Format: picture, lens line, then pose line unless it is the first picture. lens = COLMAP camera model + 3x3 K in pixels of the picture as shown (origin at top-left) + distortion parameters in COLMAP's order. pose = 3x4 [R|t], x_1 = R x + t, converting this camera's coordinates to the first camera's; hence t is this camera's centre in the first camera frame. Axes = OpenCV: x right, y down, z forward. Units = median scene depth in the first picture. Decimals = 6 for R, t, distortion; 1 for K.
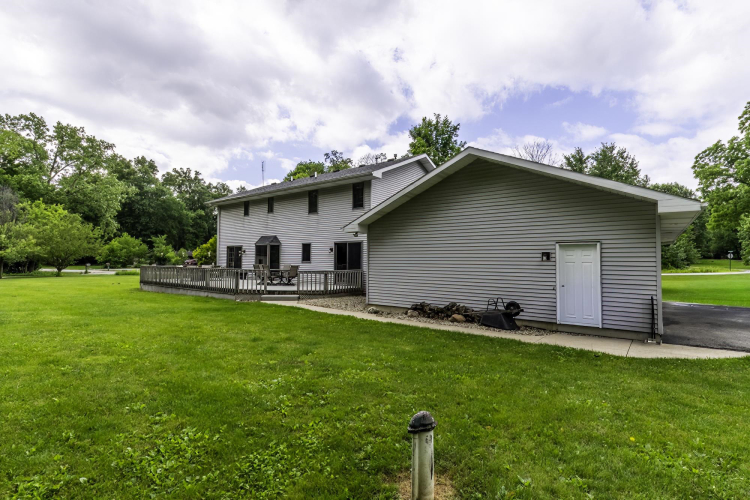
lens RADIAL K [[360.4, 0, 373.5], [0, 360.4, 249.0], [0, 0, 1]] dist [-0.003351, 0.001747]
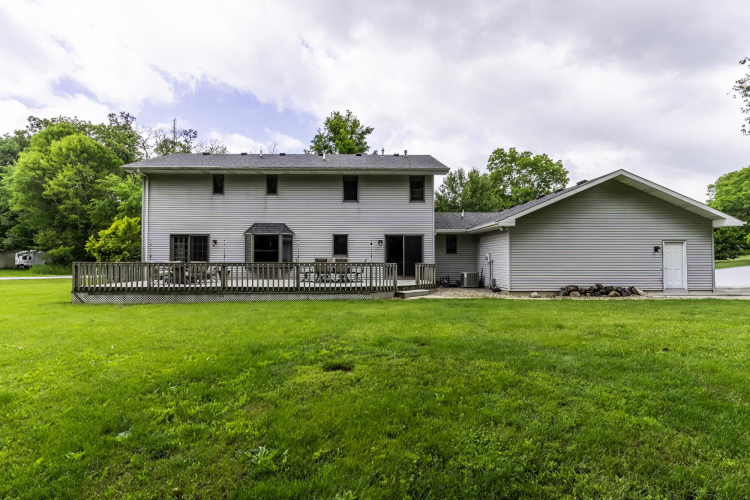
lens RADIAL K [[360.4, 0, 373.5], [0, 360.4, 249.0], [0, 0, 1]] dist [-0.003351, 0.001747]
pose [[0.773418, 0.011250, 0.633797, -0.689223], [-0.015962, 0.999871, 0.001730, 0.017169], [-0.633695, -0.011455, 0.773498, 0.271435]]
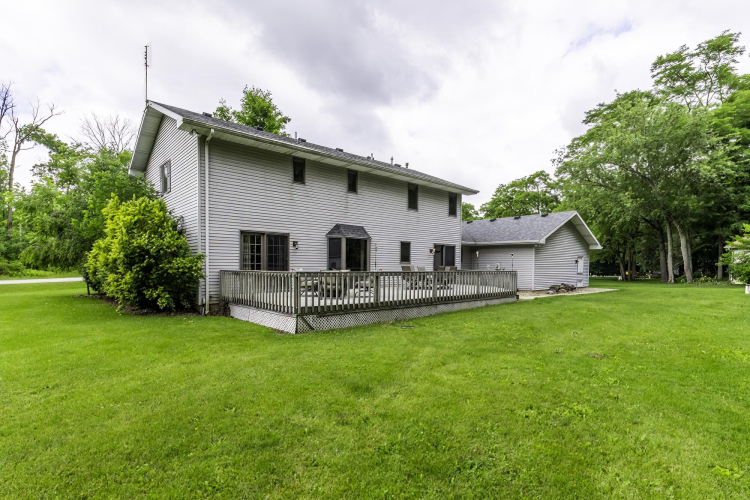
lens RADIAL K [[360.4, 0, 373.5], [0, 360.4, 249.0], [0, 0, 1]] dist [-0.003351, 0.001747]
pose [[0.171571, 0.036863, 0.984482, -1.077979], [-0.037693, 0.998814, -0.030831, 0.032671], [-0.984450, -0.031818, 0.172757, 0.936529]]
